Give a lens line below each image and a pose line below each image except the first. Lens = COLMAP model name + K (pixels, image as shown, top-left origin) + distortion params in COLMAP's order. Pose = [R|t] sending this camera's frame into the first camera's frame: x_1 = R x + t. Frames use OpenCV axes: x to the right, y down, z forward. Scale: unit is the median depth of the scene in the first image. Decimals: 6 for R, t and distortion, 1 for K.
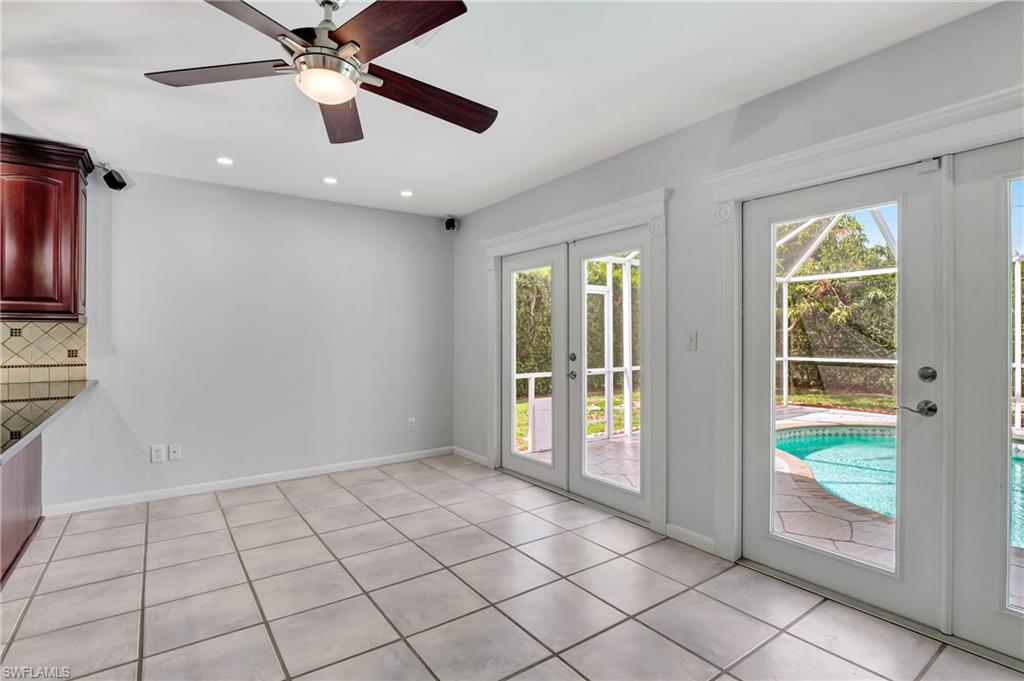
lens RADIAL K [[494.4, 0, 510.4], [0, 494.4, 336.4], [0, 0, 1]] dist [-0.006098, -0.004527]
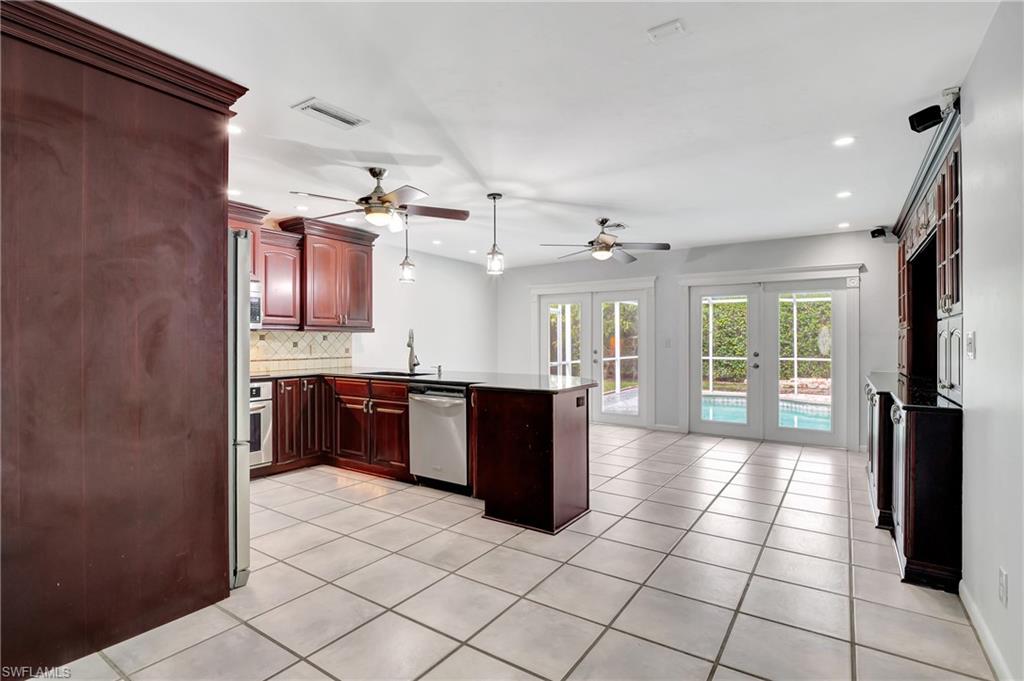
lens RADIAL K [[494.4, 0, 504.9], [0, 494.4, 339.7], [0, 0, 1]] dist [-0.006098, -0.004527]
pose [[0.941441, 0.004860, 0.337142, -0.991595], [-0.003822, 0.999986, -0.003741, 0.002052], [-0.337155, 0.002234, 0.941446, -0.813290]]
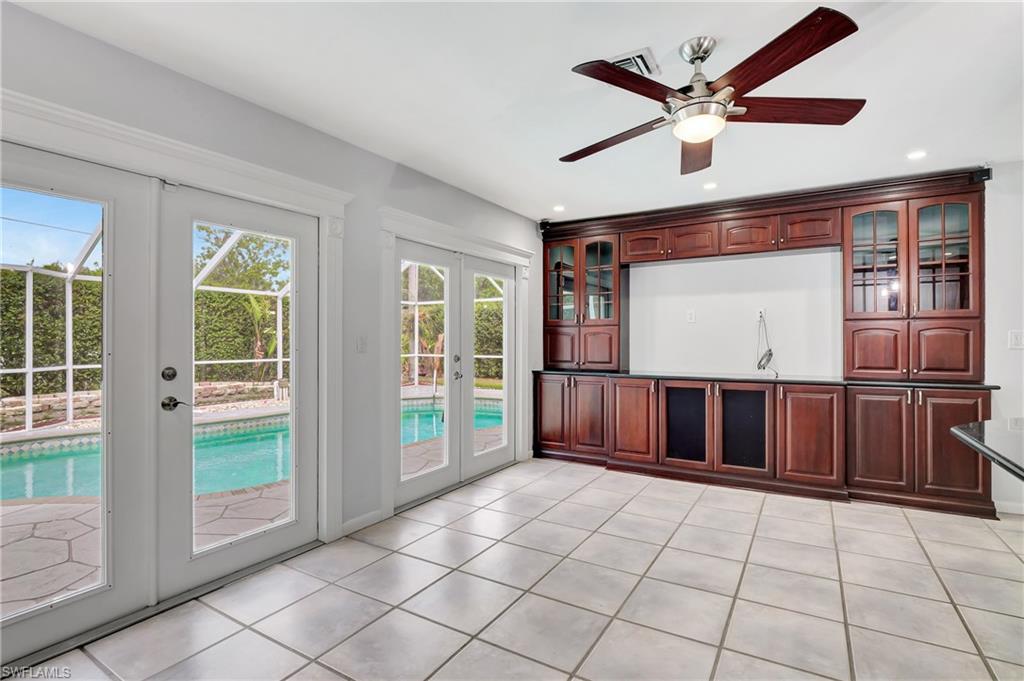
lens RADIAL K [[494.4, 0, 512.3], [0, 494.4, 338.5], [0, 0, 1]] dist [-0.006098, -0.004527]
pose [[-0.388557, 0.006828, 0.921399, -0.685238], [0.001491, 0.999976, -0.006781, 0.006157], [-0.921423, -0.001261, -0.388558, 0.978556]]
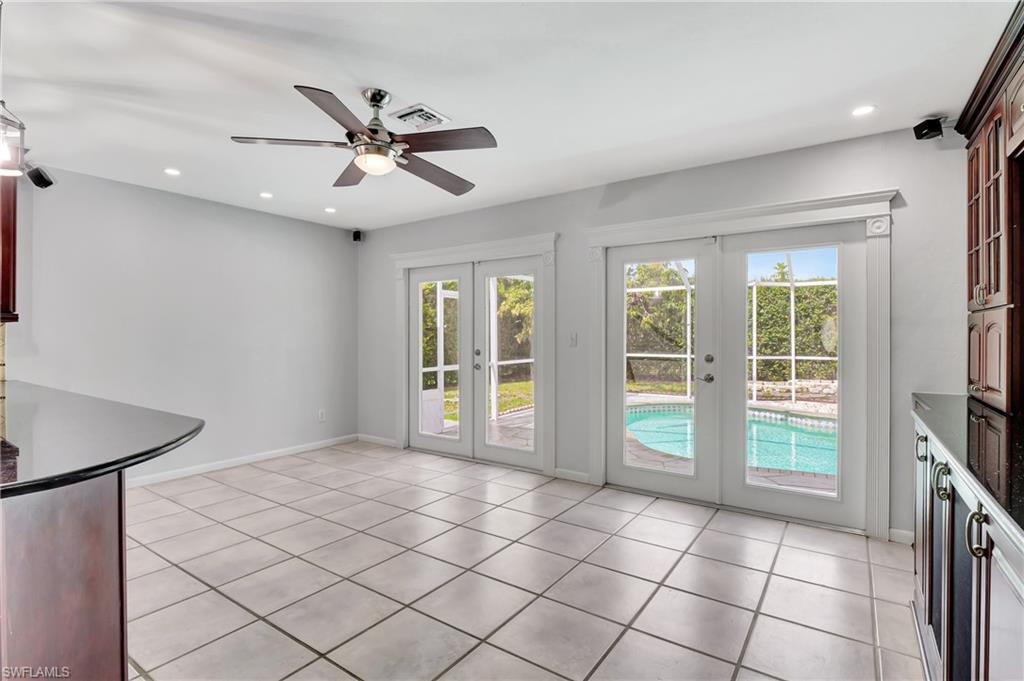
lens RADIAL K [[494.4, 0, 507.6], [0, 494.4, 336.7], [0, 0, 1]] dist [-0.006098, -0.004527]
pose [[0.943189, 0.002307, 0.332248, -0.259329], [-0.002801, 0.999996, 0.001008, -0.001092], [-0.332245, -0.001881, 0.943191, -0.264704]]
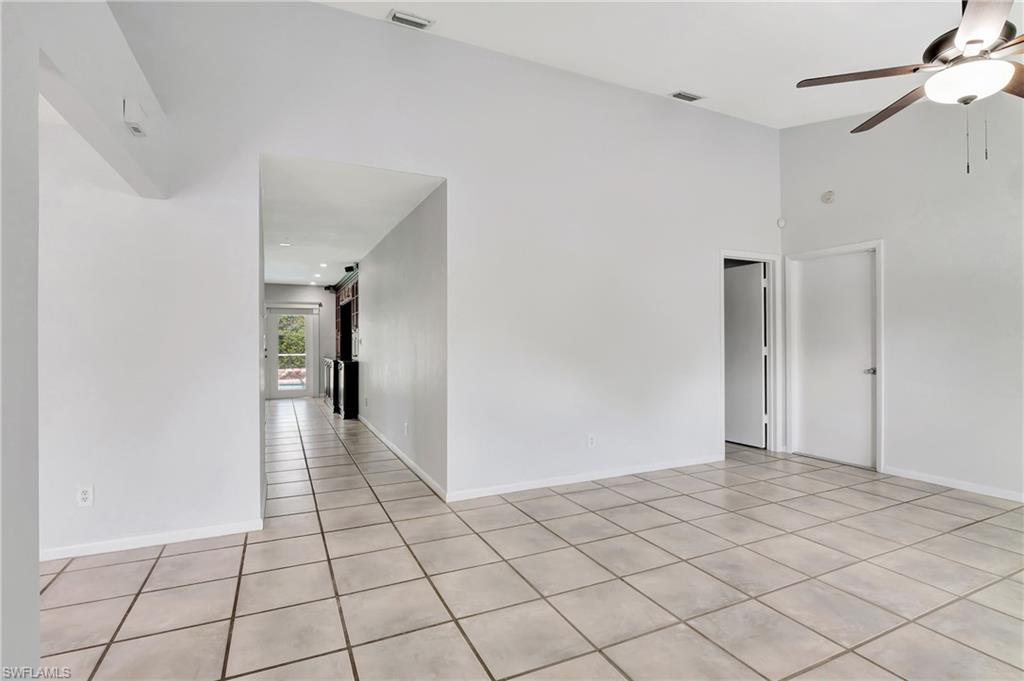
lens RADIAL K [[494.4, 0, 509.1], [0, 494.4, 337.3], [0, 0, 1]] dist [-0.006098, -0.004527]
pose [[0.187130, 0.010091, 0.982283, -2.298937], [0.005077, 0.999924, -0.011239, 0.012696], [-0.982322, 0.007091, 0.187064, -1.510924]]
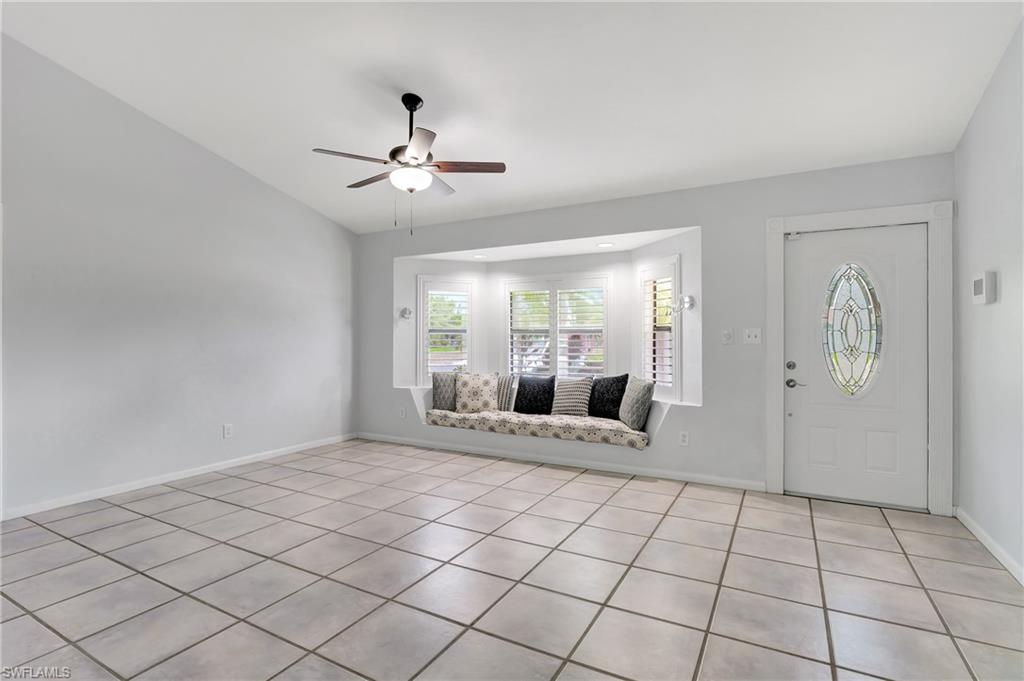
lens RADIAL K [[494.4, 0, 512.4], [0, 494.4, 333.4], [0, 0, 1]] dist [-0.006098, -0.004527]
pose [[-0.905656, 0.002929, -0.424003, -1.315645], [0.004729, 0.999984, -0.003192, 0.004013], [0.423986, -0.004895, -0.905655, -0.946784]]
